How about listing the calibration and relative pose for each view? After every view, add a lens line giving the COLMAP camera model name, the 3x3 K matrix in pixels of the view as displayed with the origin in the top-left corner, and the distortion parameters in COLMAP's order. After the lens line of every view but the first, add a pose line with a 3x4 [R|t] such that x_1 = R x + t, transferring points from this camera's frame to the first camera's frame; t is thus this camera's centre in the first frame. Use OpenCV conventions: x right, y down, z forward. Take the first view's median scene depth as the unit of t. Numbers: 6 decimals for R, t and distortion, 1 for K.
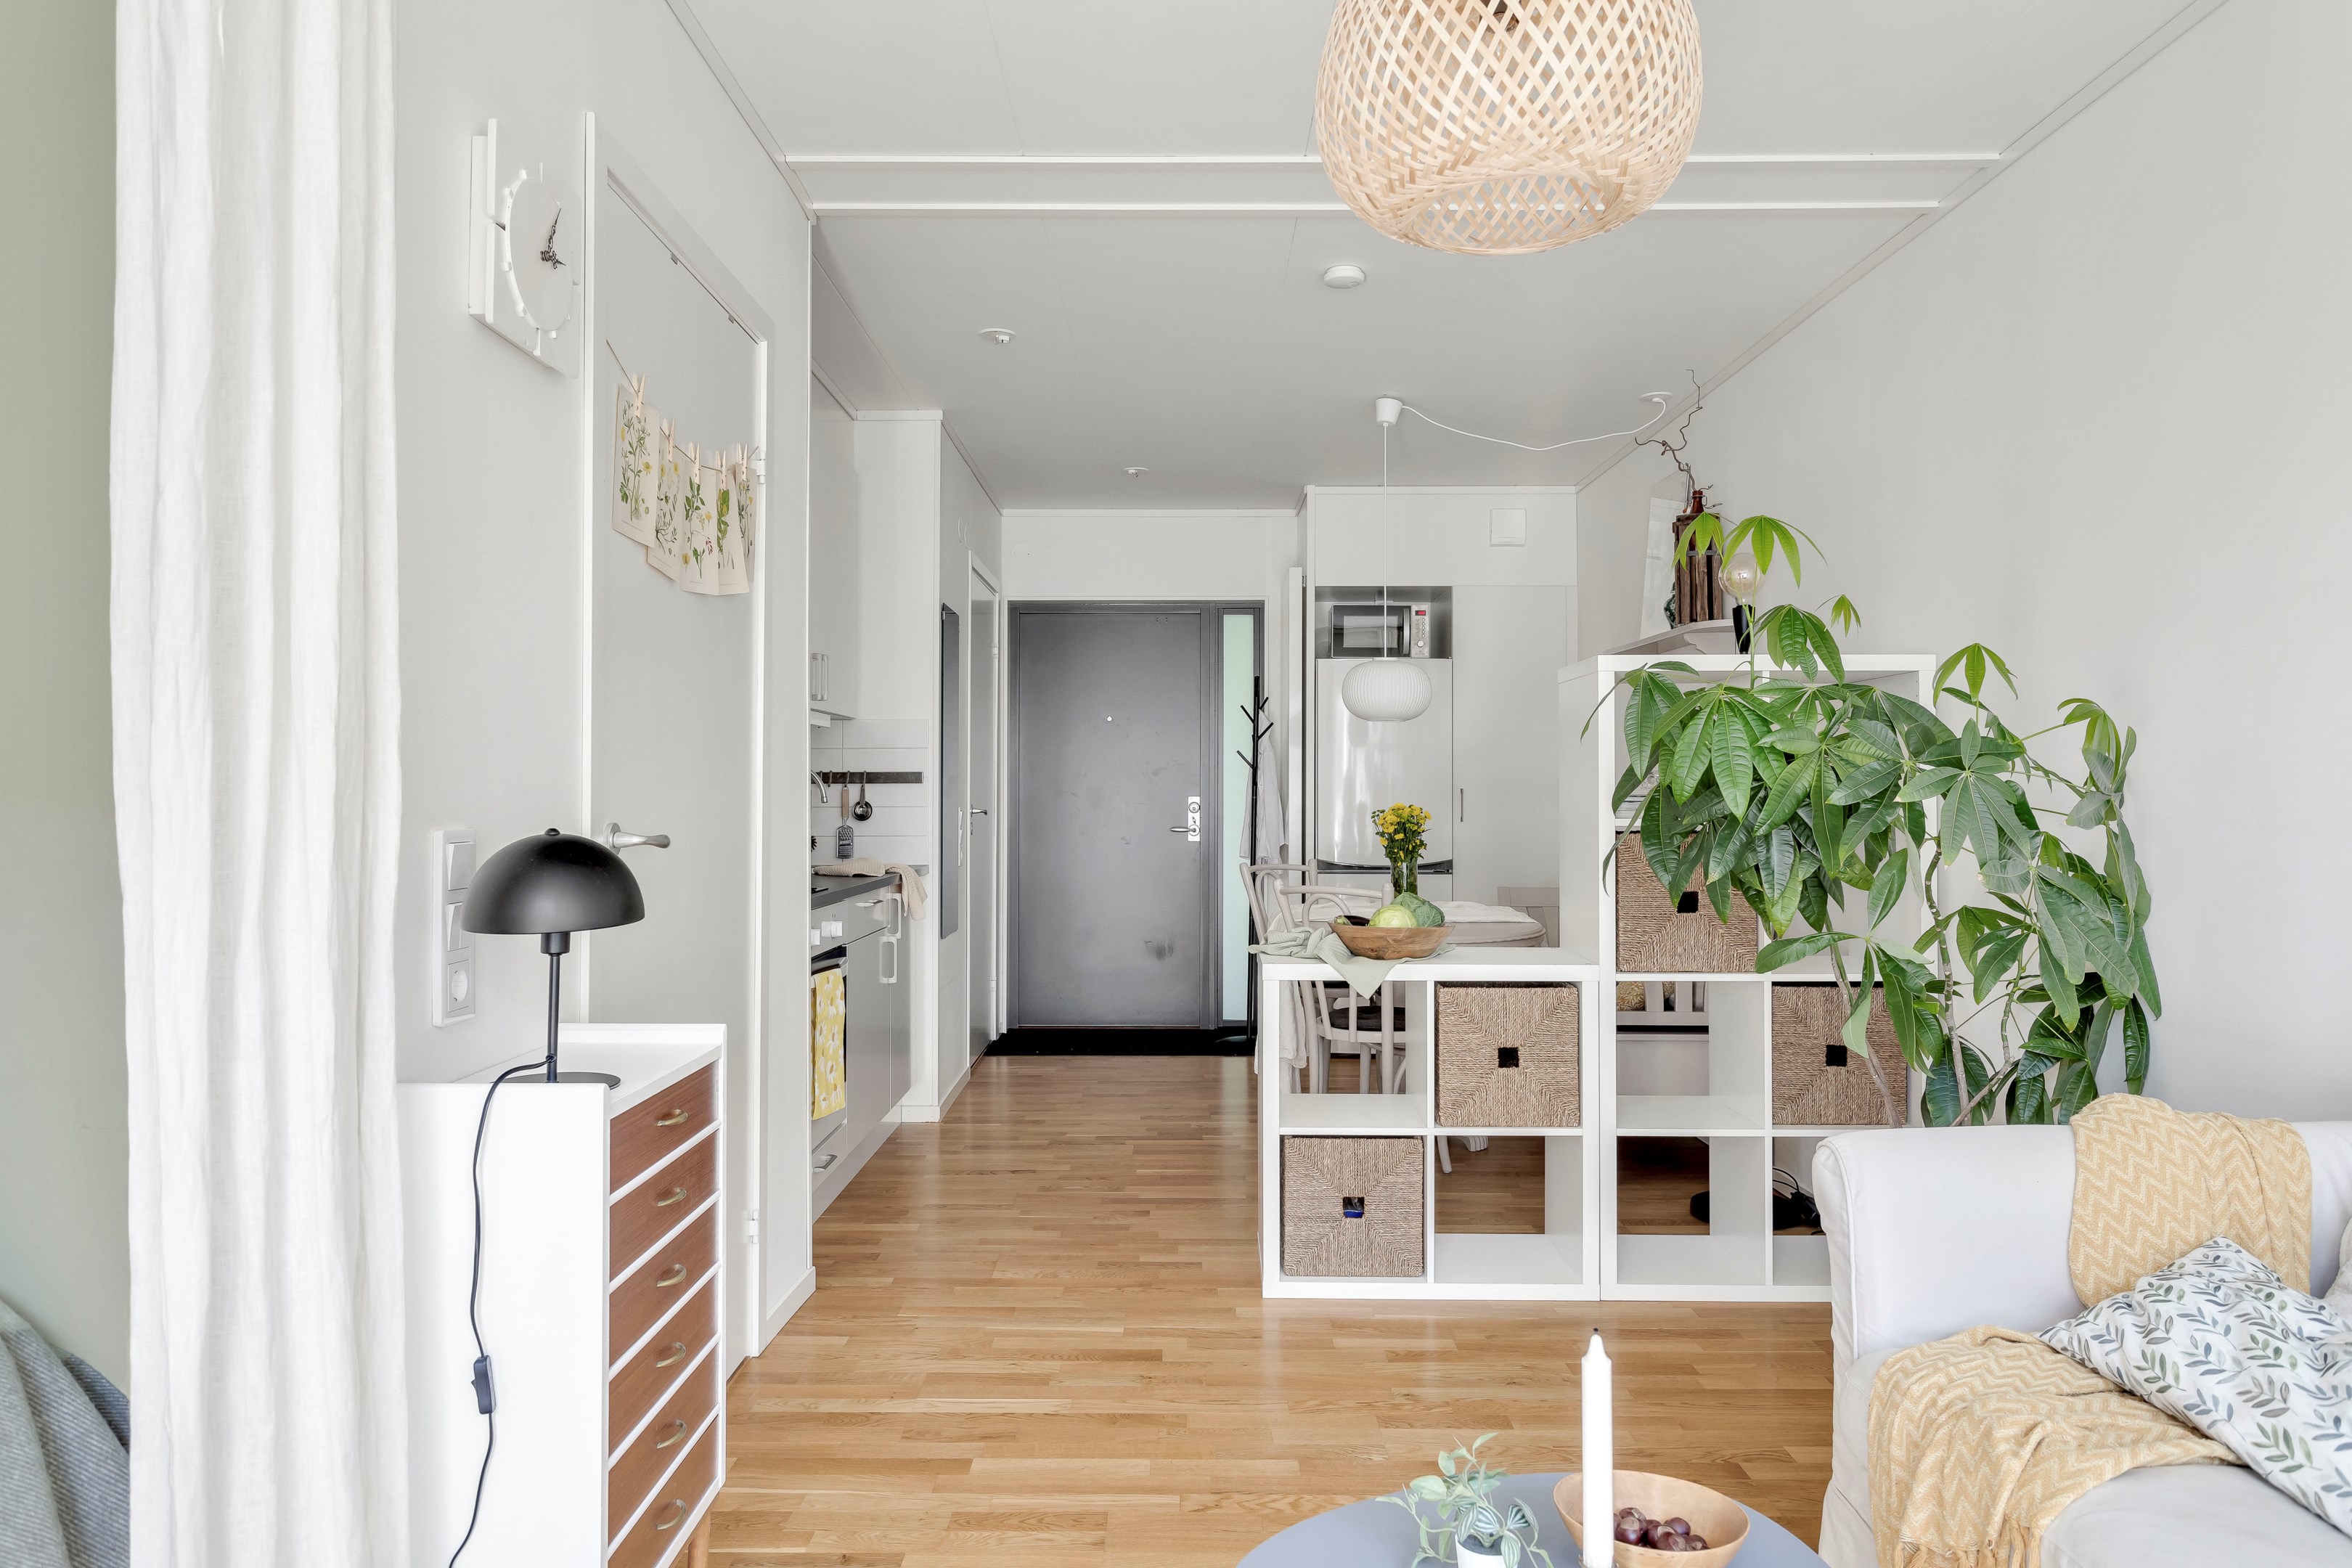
lens RADIAL K [[1498.5, 0, 1176.0], [0, 1498.5, 784.0], [0, 0, 1]] dist [-0.004060, 0.002331]
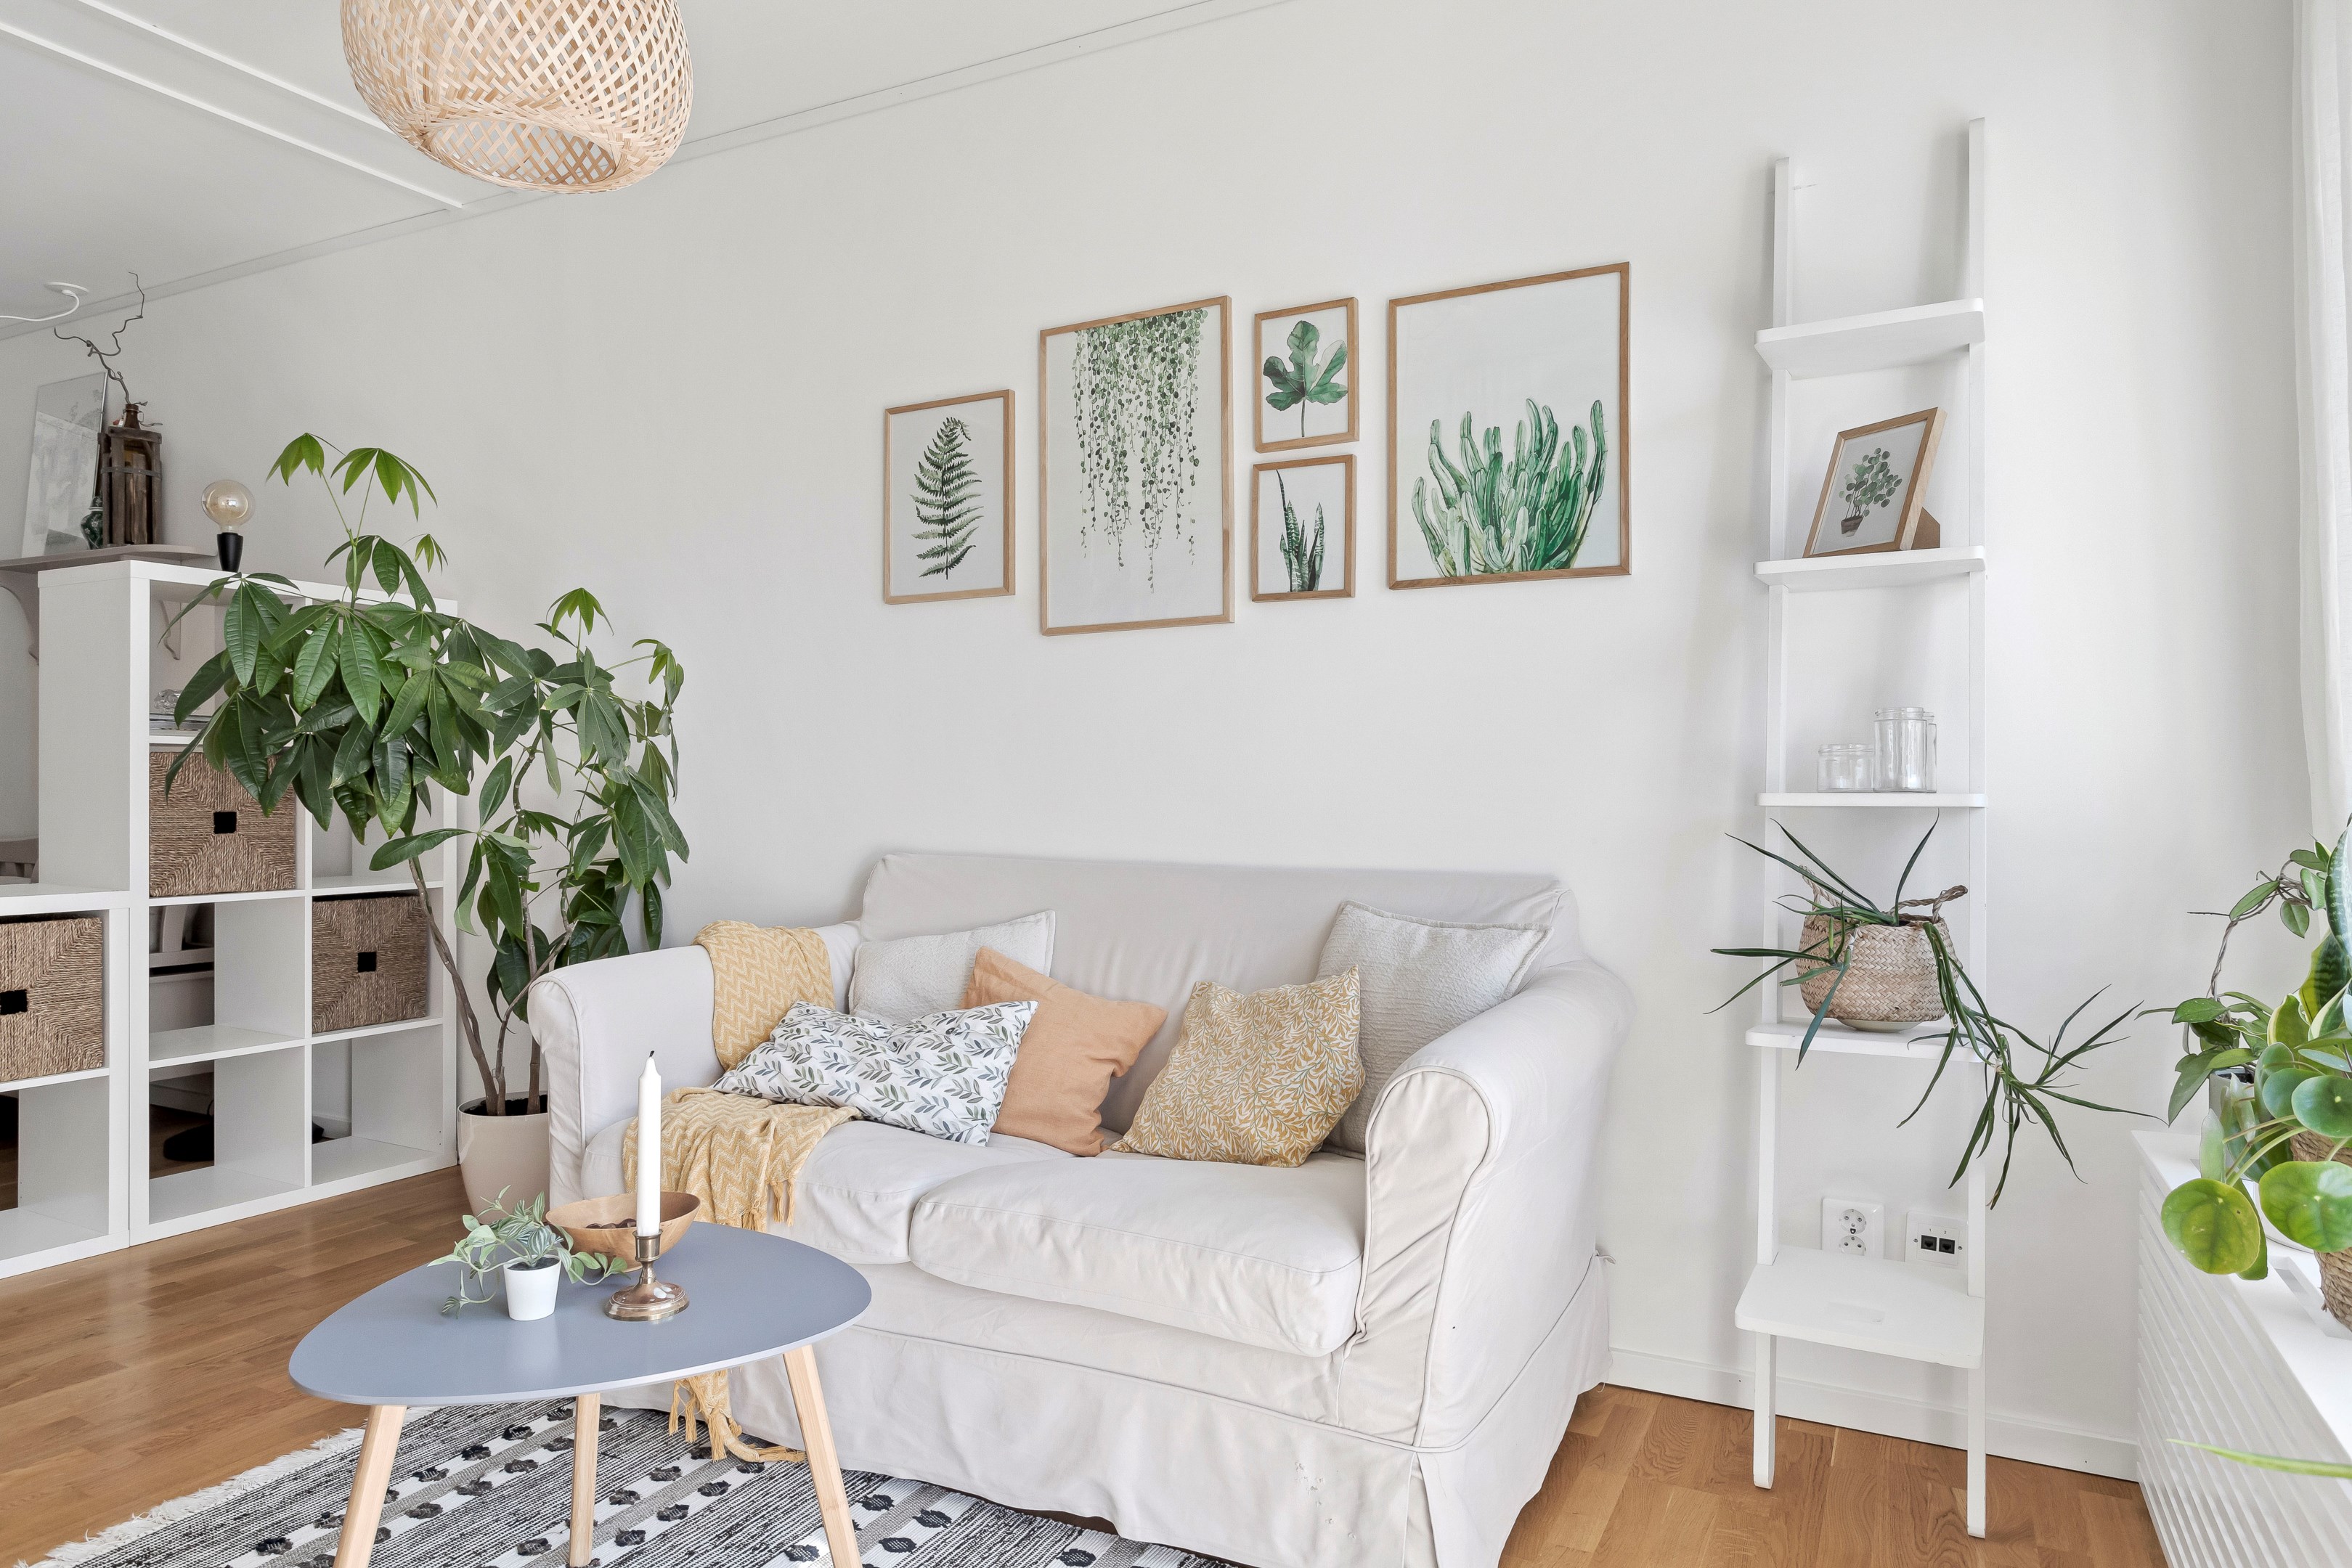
lens RADIAL K [[1441.1, 0, 1176.0], [0, 1441.1, 784.0], [0, 0, 1]] dist [-0.002720, -0.002184]
pose [[0.460388, 0.003879, 0.887709, -0.352346], [-0.015222, 0.999878, 0.003526, 0.067285], [-0.887587, -0.015136, 0.460391, 0.011011]]
